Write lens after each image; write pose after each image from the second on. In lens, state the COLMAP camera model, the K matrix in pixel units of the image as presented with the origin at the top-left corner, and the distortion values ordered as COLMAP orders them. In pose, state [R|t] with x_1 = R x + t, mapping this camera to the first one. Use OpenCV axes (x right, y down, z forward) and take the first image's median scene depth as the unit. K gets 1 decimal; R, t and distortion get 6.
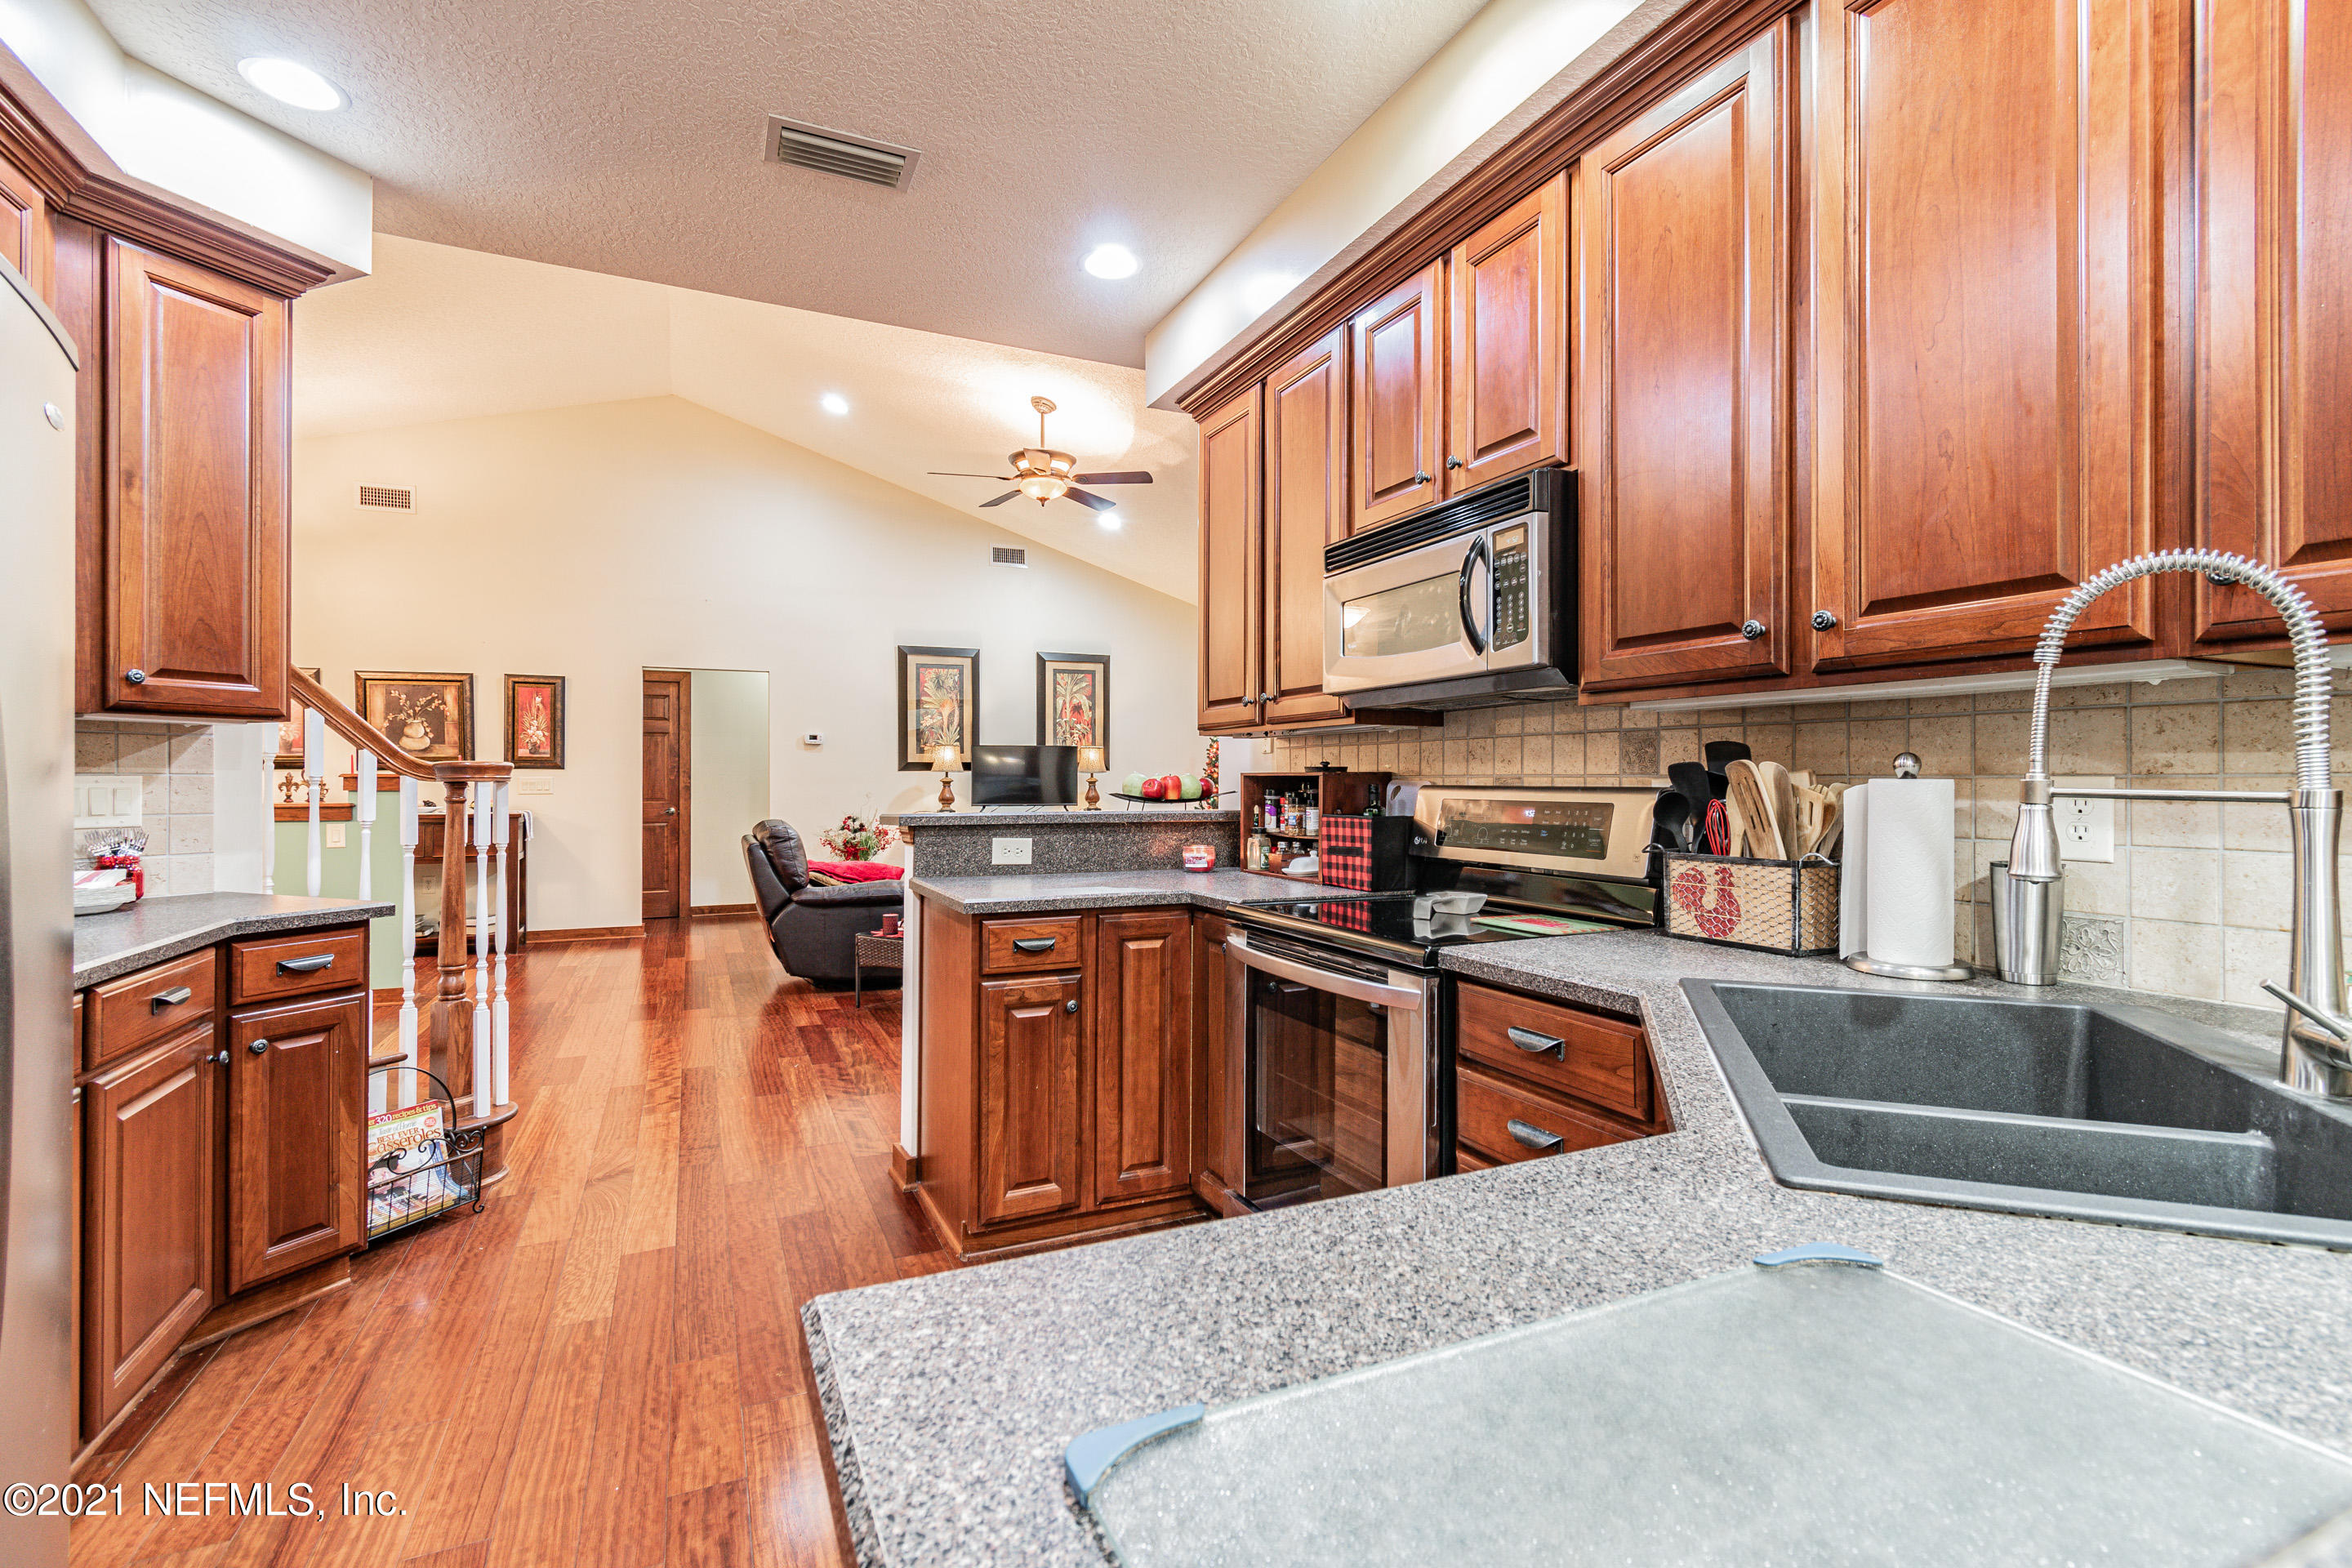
lens RADIAL K [[1073.9, 0, 1191.5], [0, 1073.9, 771.8], [0, 0, 1]] dist [0.004138, -0.002496]
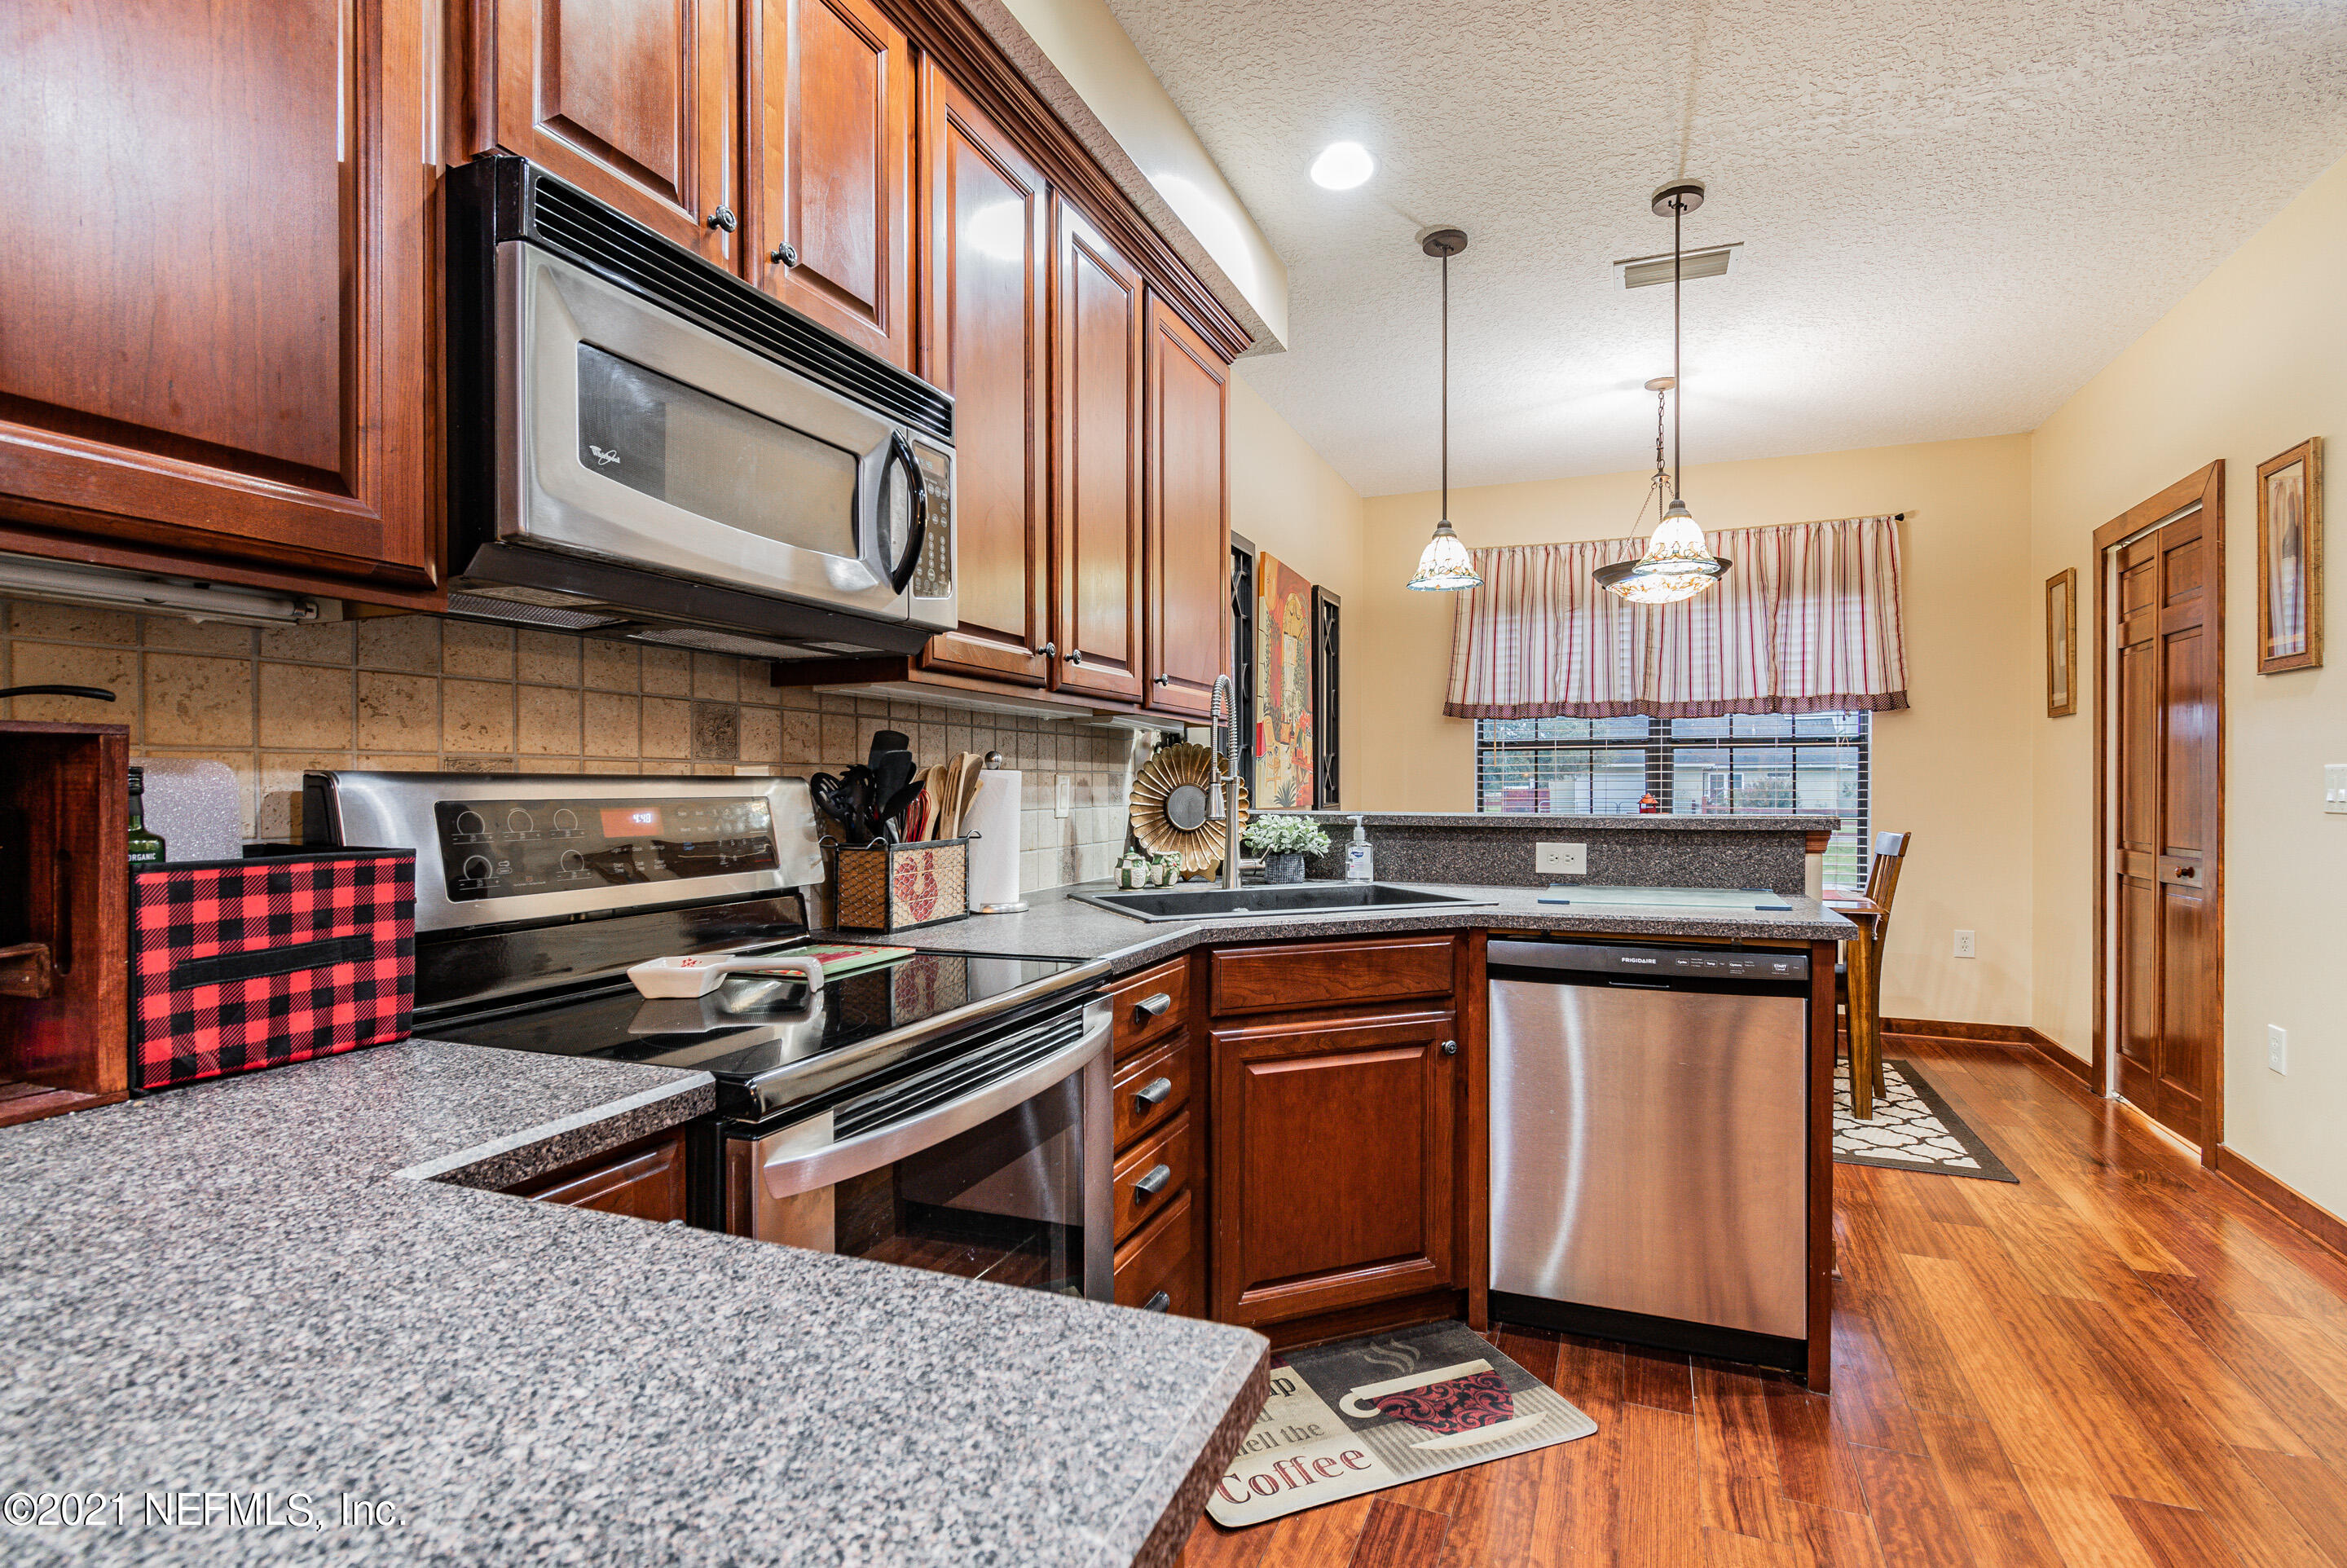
lens RADIAL K [[1084.3, 0, 1165.8], [0, 1084.3, 800.6], [0, 0, 1]] dist [-0.000979, -0.000105]
pose [[-0.666724, -0.007830, 0.745263, -0.246881], [-0.003549, 0.999967, 0.007331, 0.015780], [-0.745296, 0.002243, -0.666730, 0.830100]]
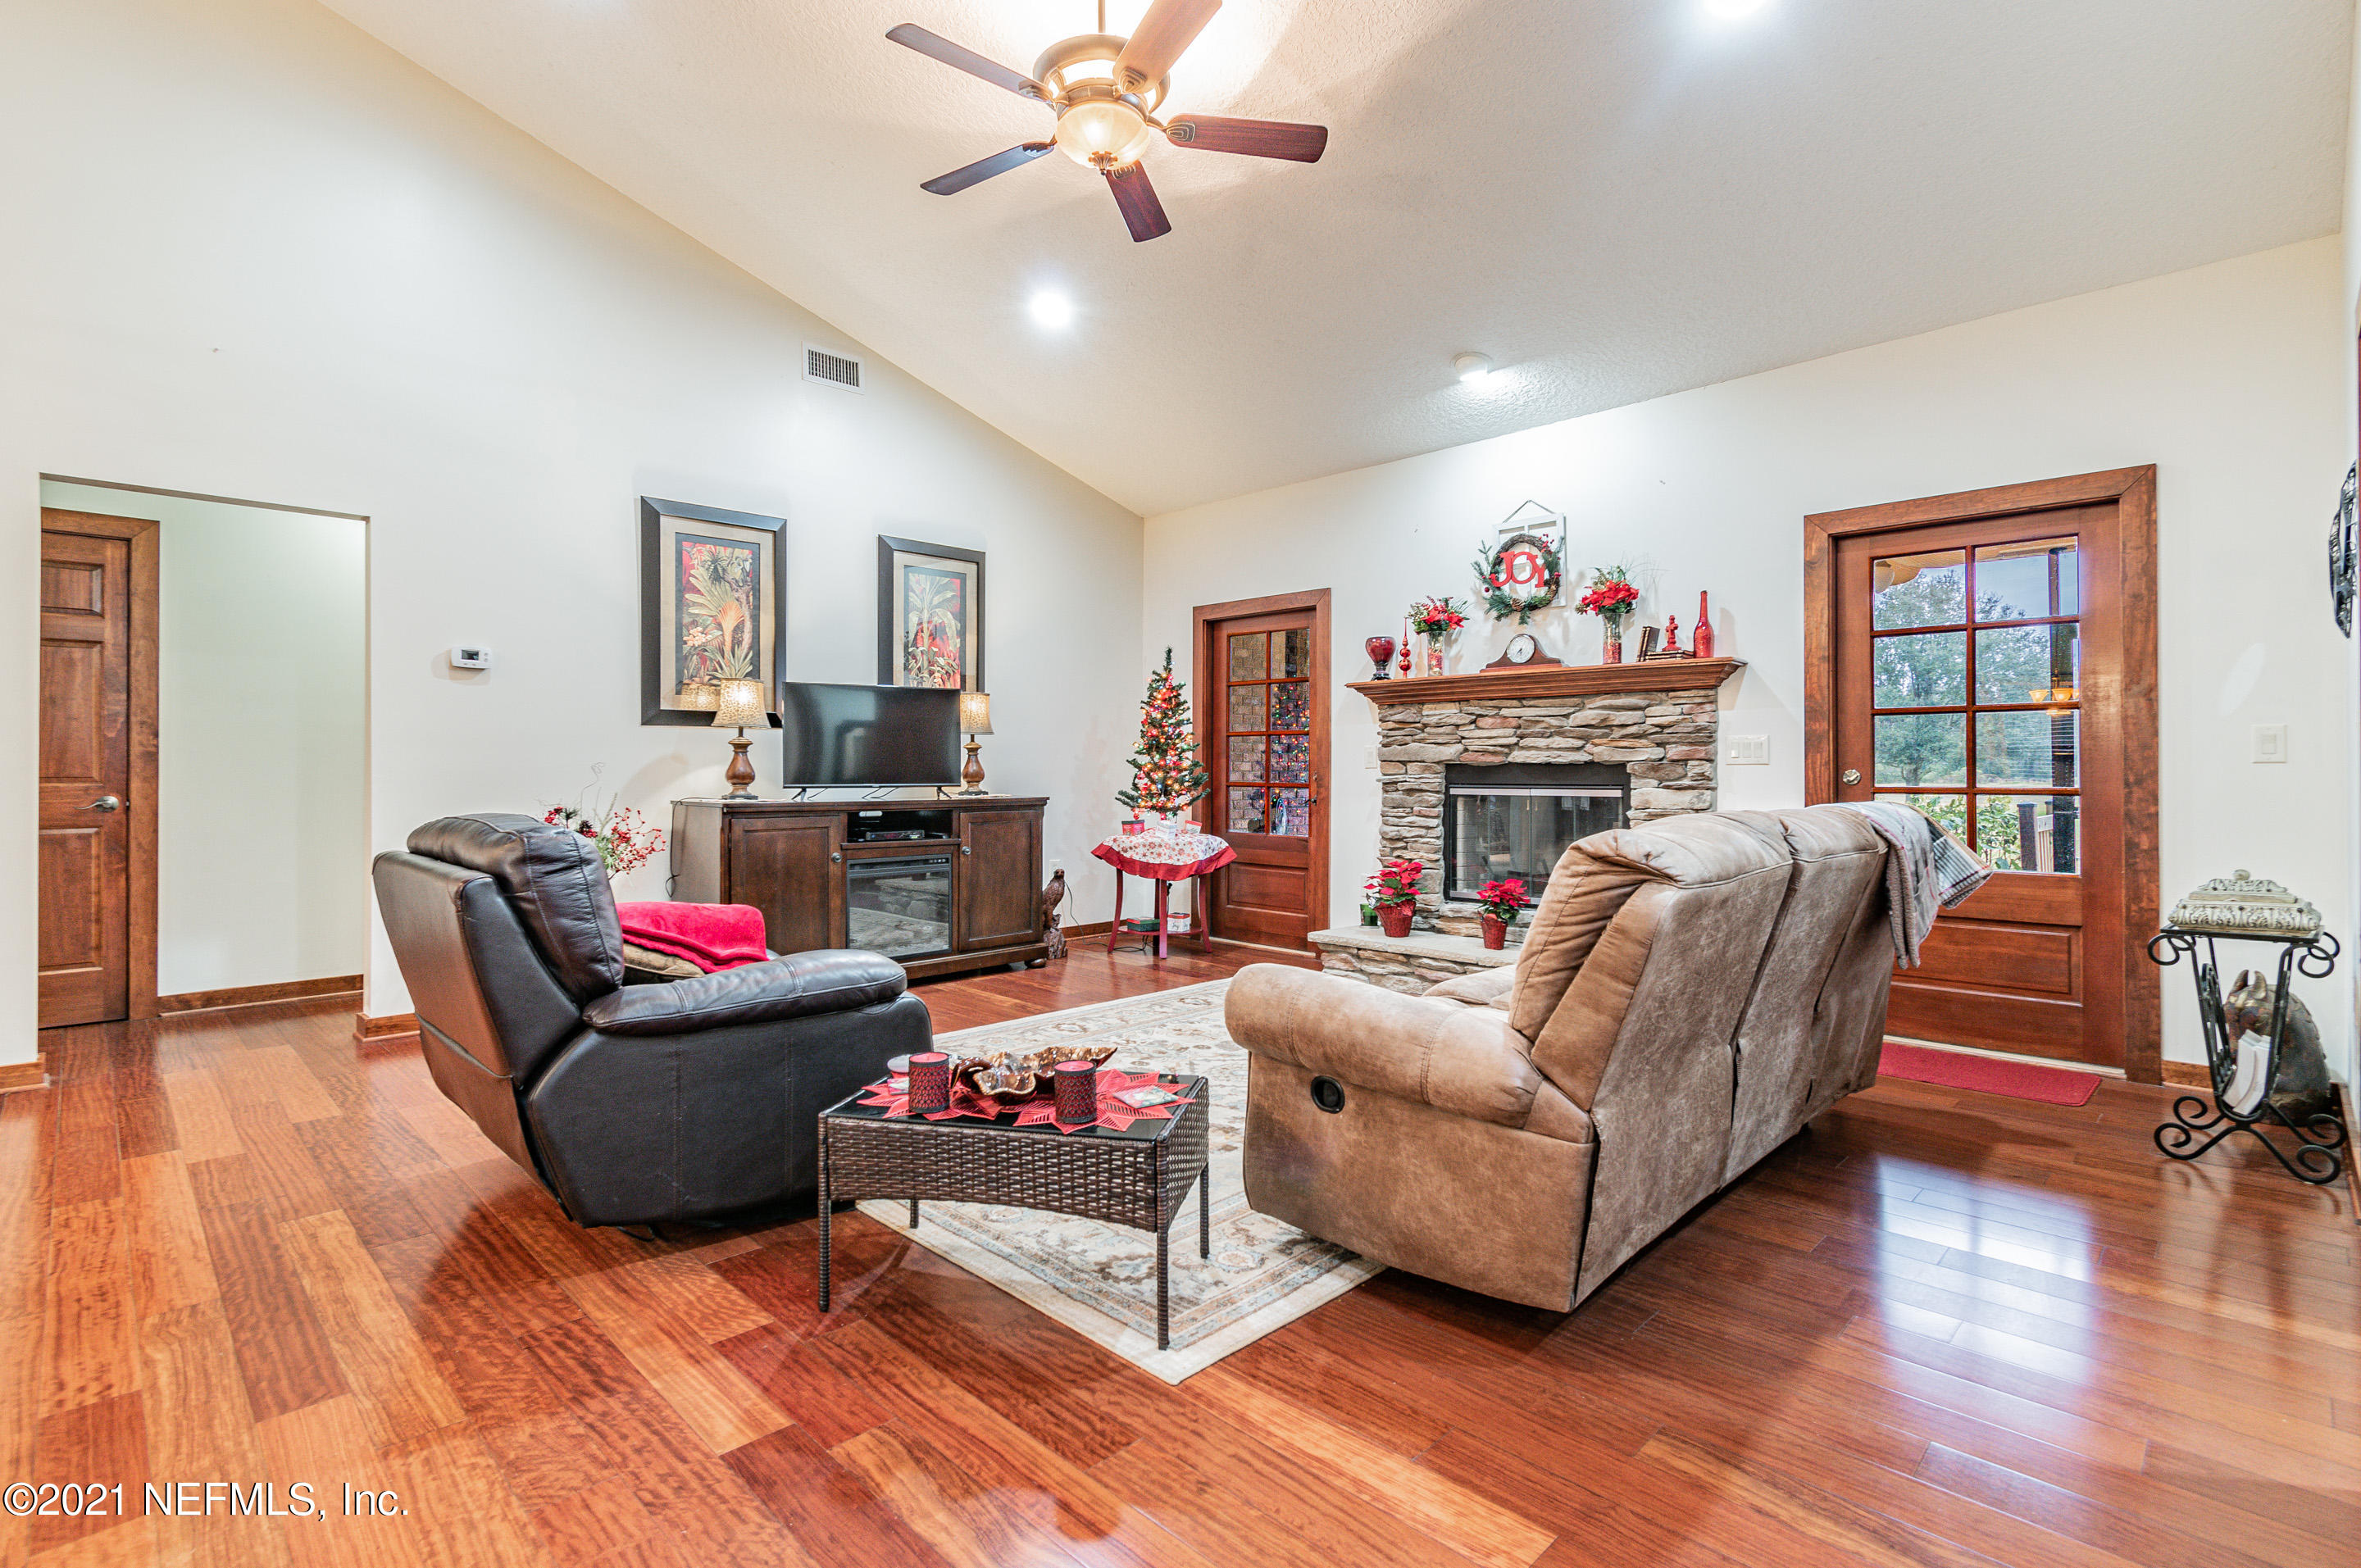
lens RADIAL K [[1078.0, 0, 1171.6], [0, 1078.0, 764.9], [0, 0, 1]] dist [0.004138, -0.002496]
pose [[0.938378, 0.001133, 0.345608, -0.520197], [-0.001208, 0.999999, 0.000001, 0.048099], [-0.345608, -0.000418, 0.938379, 0.967972]]
